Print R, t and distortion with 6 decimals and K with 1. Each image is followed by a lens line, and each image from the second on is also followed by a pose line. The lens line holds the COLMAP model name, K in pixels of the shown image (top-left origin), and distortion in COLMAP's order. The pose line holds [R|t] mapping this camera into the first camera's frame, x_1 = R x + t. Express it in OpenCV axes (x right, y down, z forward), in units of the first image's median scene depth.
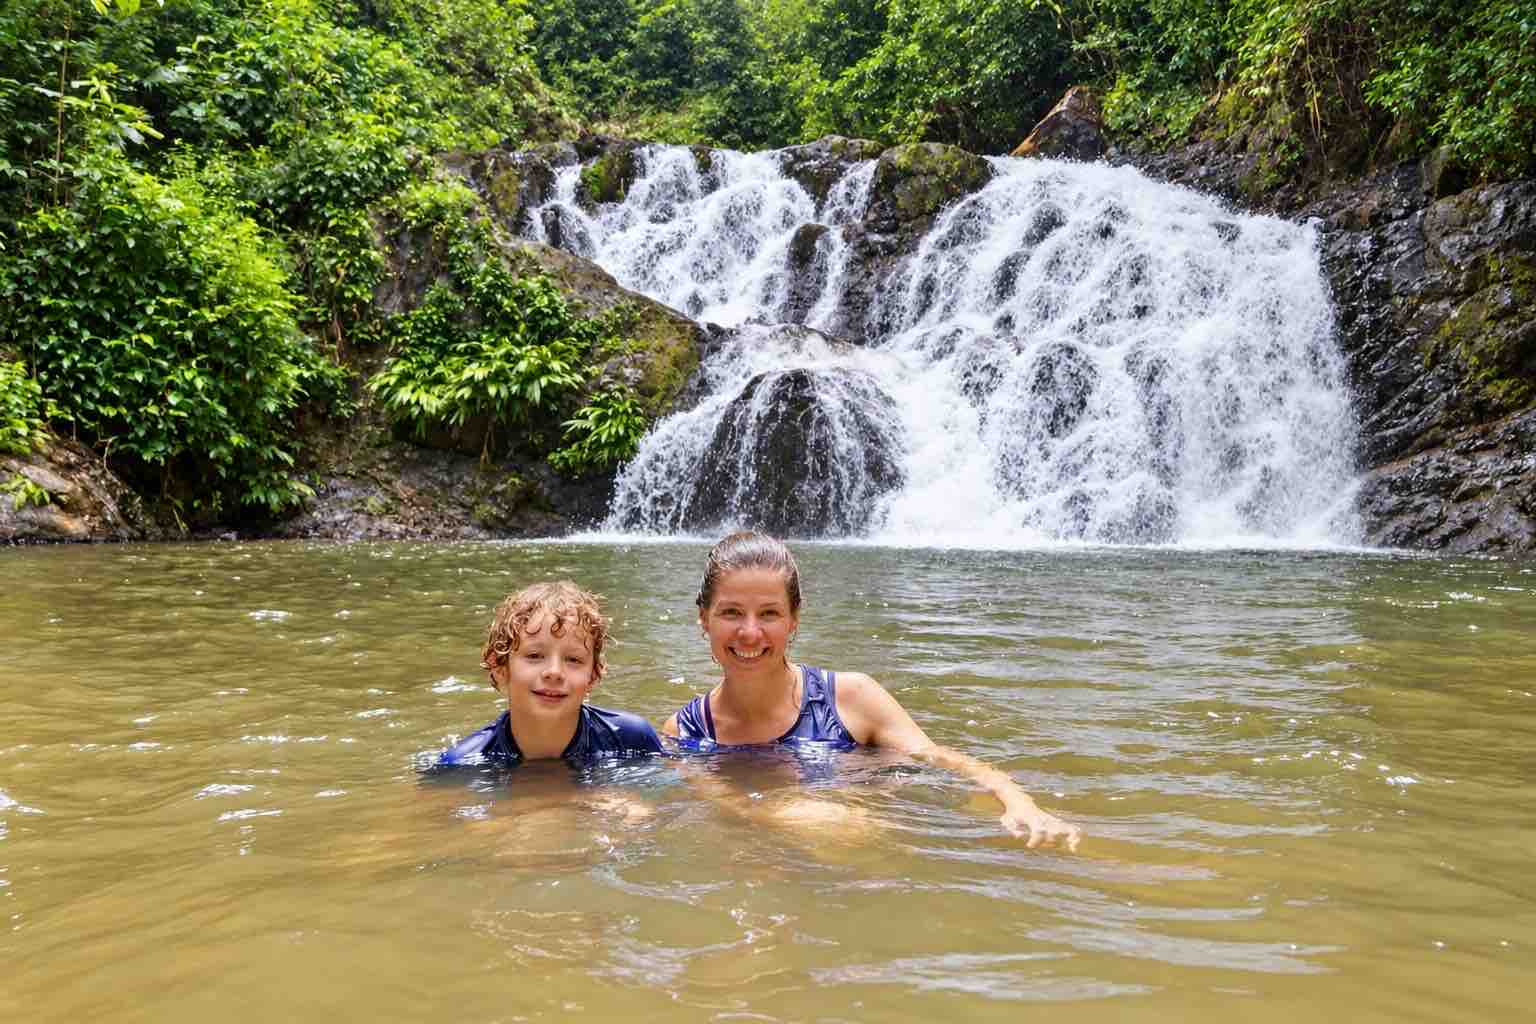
lens RADIAL K [[1824.0, 0, 768.0], [0, 1824.0, 512.0], [0, 0, 1]] dist [0.056836, -0.016085]
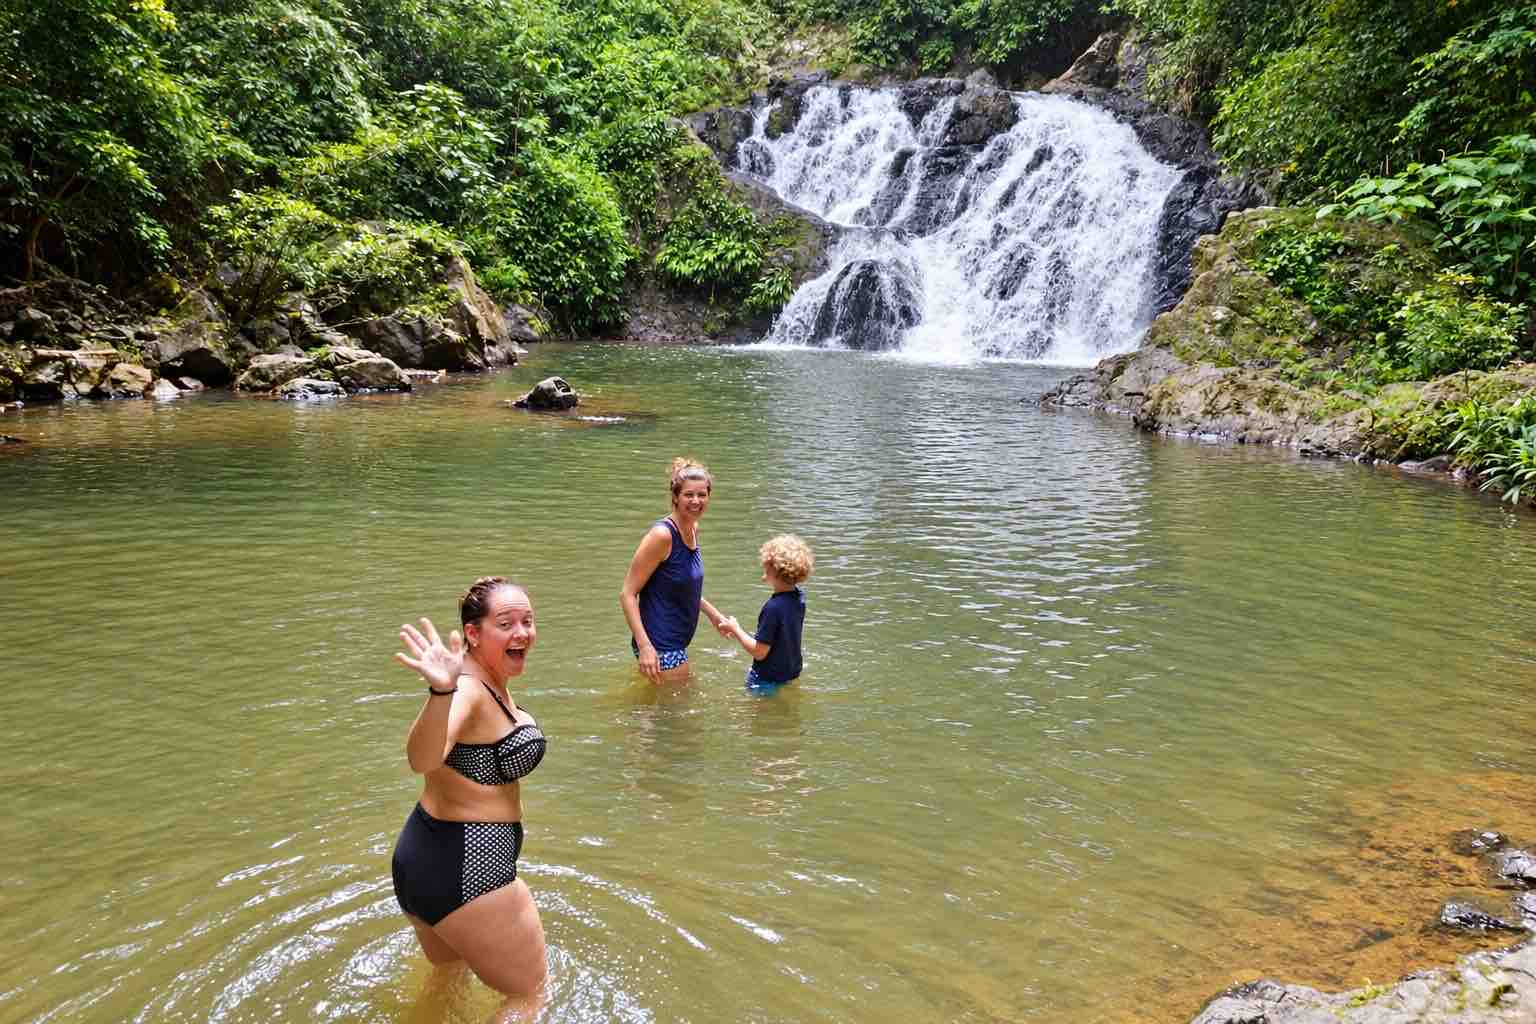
lens RADIAL K [[1824.0, 0, 768.0], [0, 1824.0, 512.0], [0, 0, 1]] dist [0.056836, -0.016085]
pose [[0.993815, 0.052146, -0.098043, 0.104641], [-0.038248, 0.989605, 0.138636, -0.073571], [0.104253, -0.134028, 0.985478, -0.916650]]
